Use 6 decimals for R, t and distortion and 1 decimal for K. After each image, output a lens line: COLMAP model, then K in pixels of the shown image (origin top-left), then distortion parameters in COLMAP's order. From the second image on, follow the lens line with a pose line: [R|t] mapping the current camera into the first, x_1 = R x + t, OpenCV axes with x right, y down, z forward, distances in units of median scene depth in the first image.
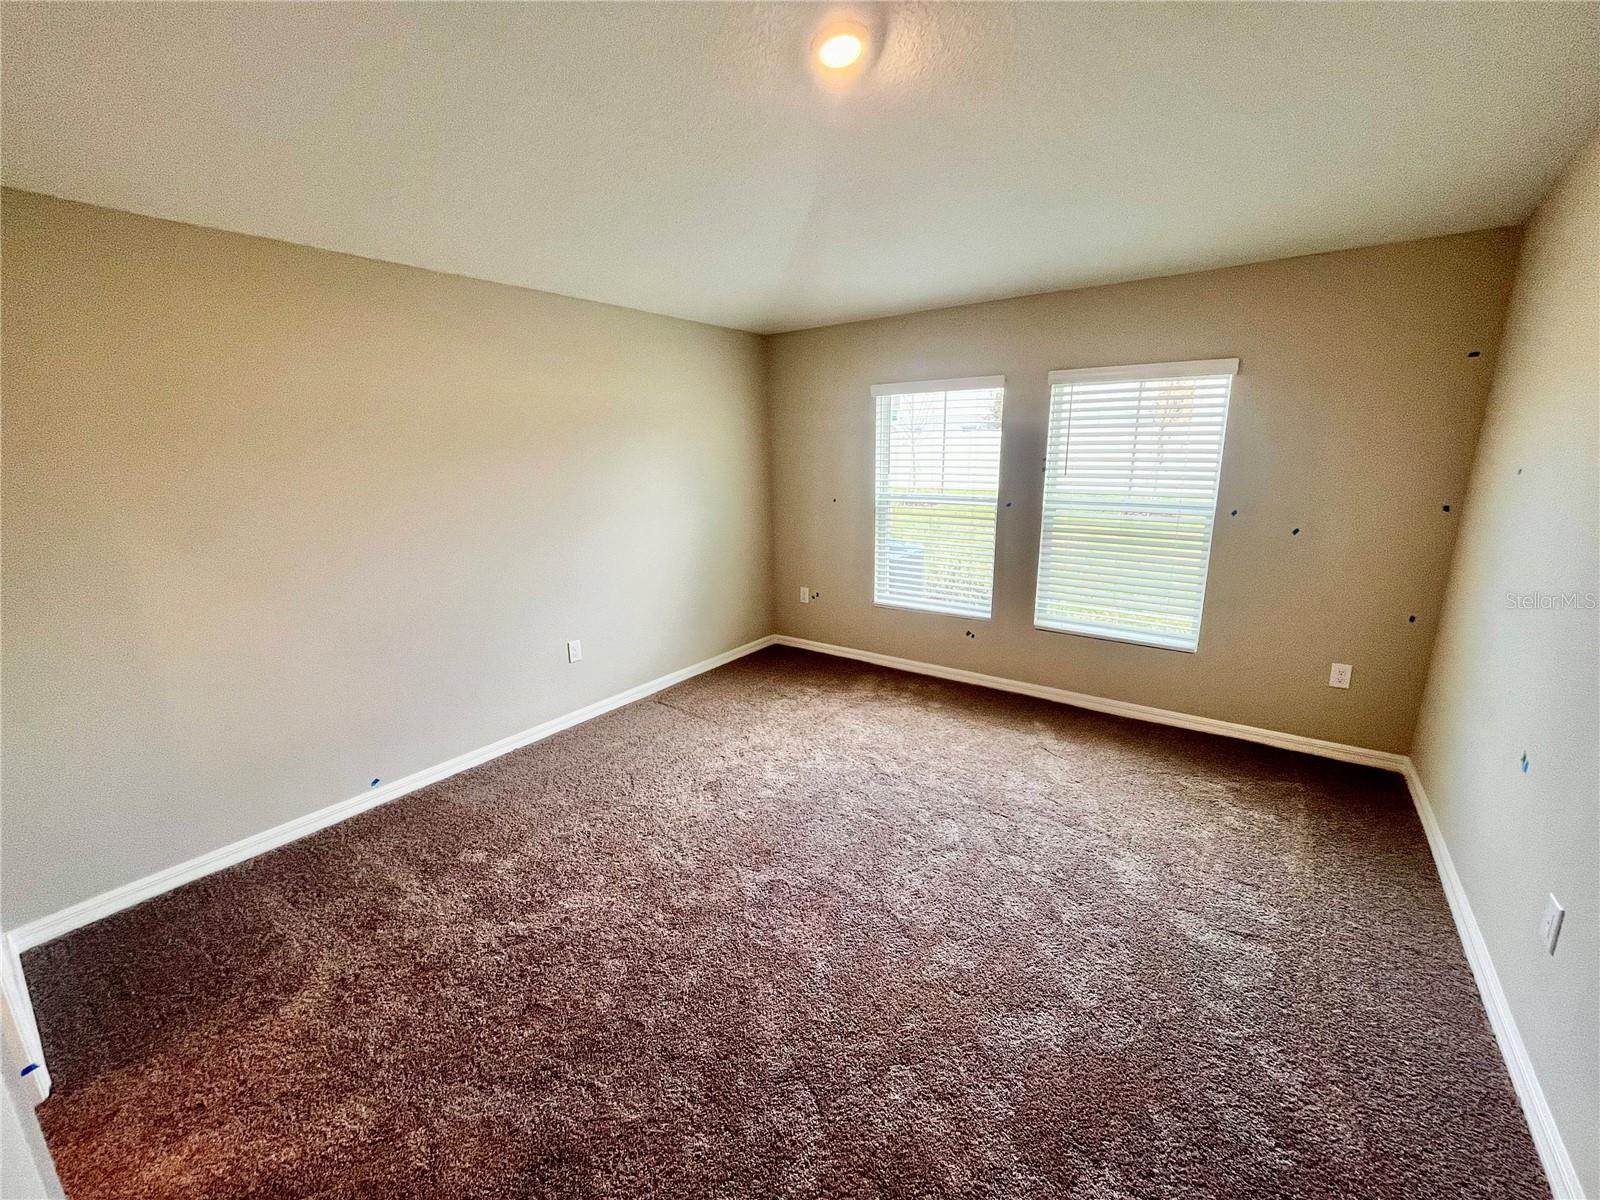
lens RADIAL K [[643.2, 0, 799.5], [0, 643.2, 598.6], [0, 0, 1]] dist [-0.000485, -0.001568]
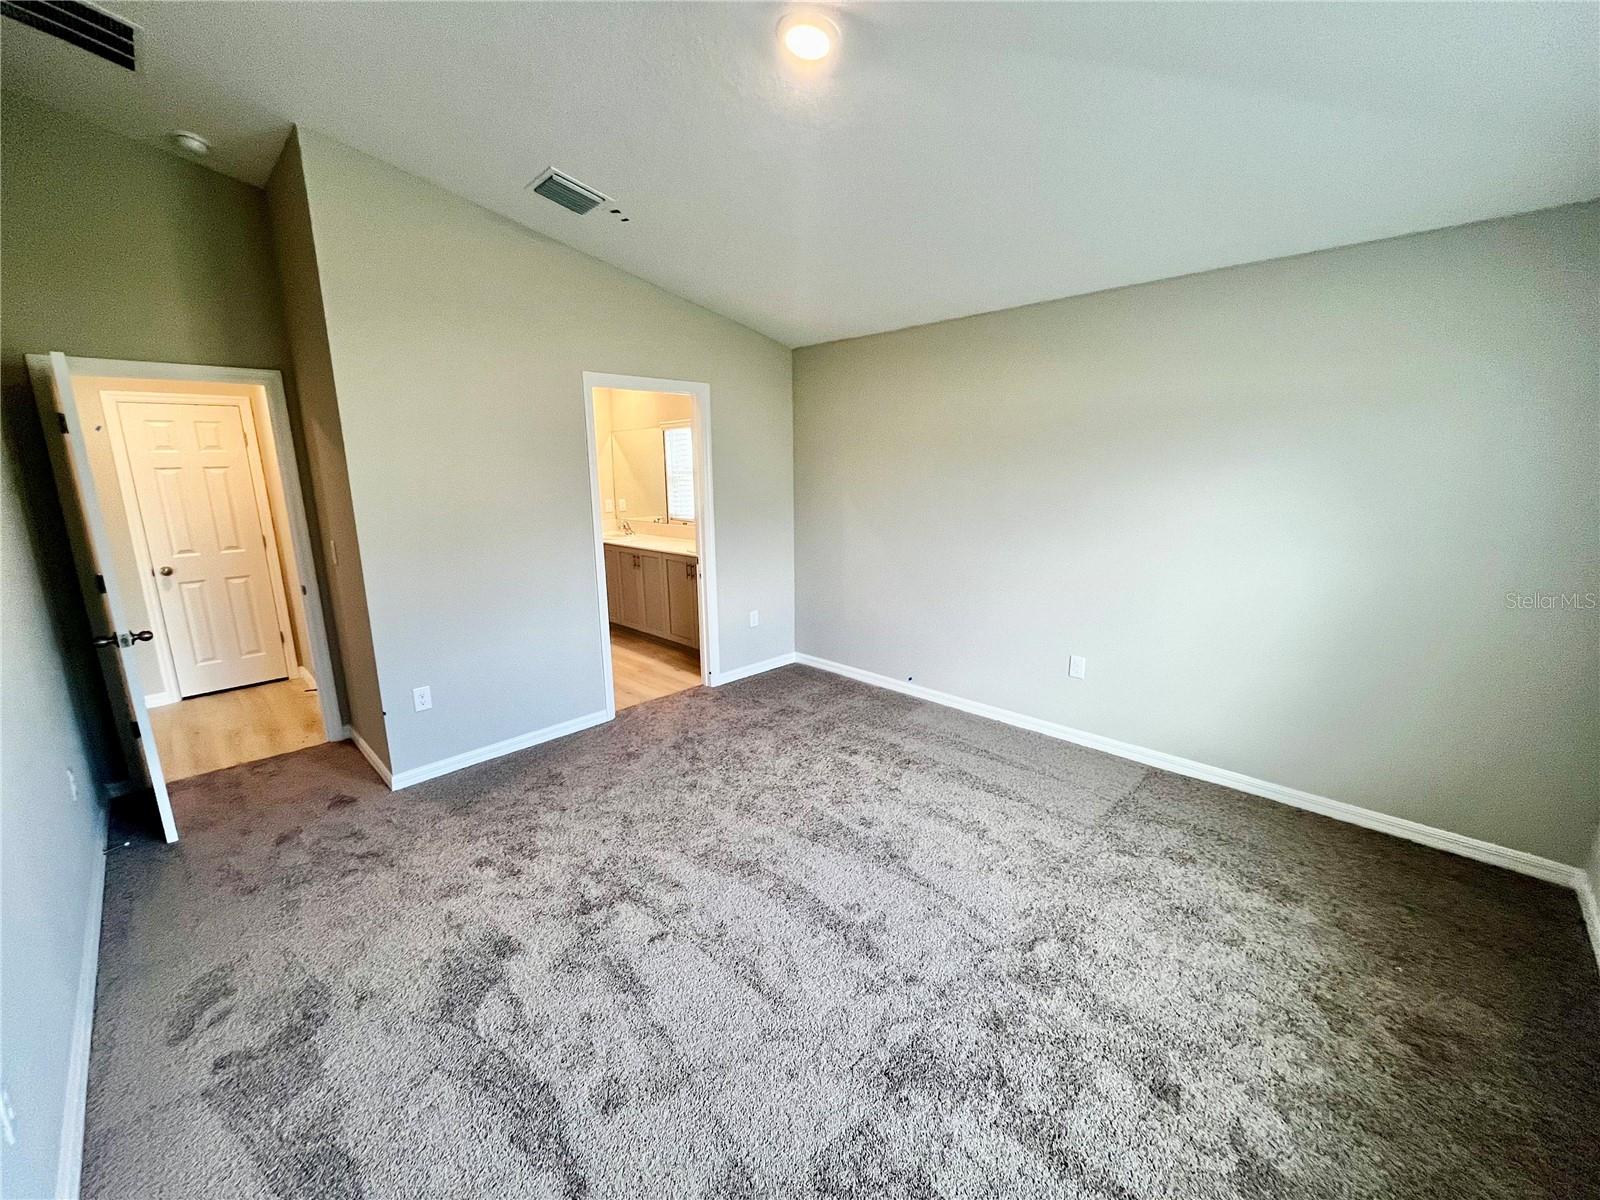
lens RADIAL K [[643.2, 0, 798.9], [0, 643.2, 601.8], [0, 0, 1]] dist [-0.000485, -0.001568]
pose [[-0.148003, 0.231259, -0.961569, 0.764541], [-0.215738, 0.941312, 0.259593, -0.212045], [0.965170, 0.245868, -0.089425, 0.836728]]
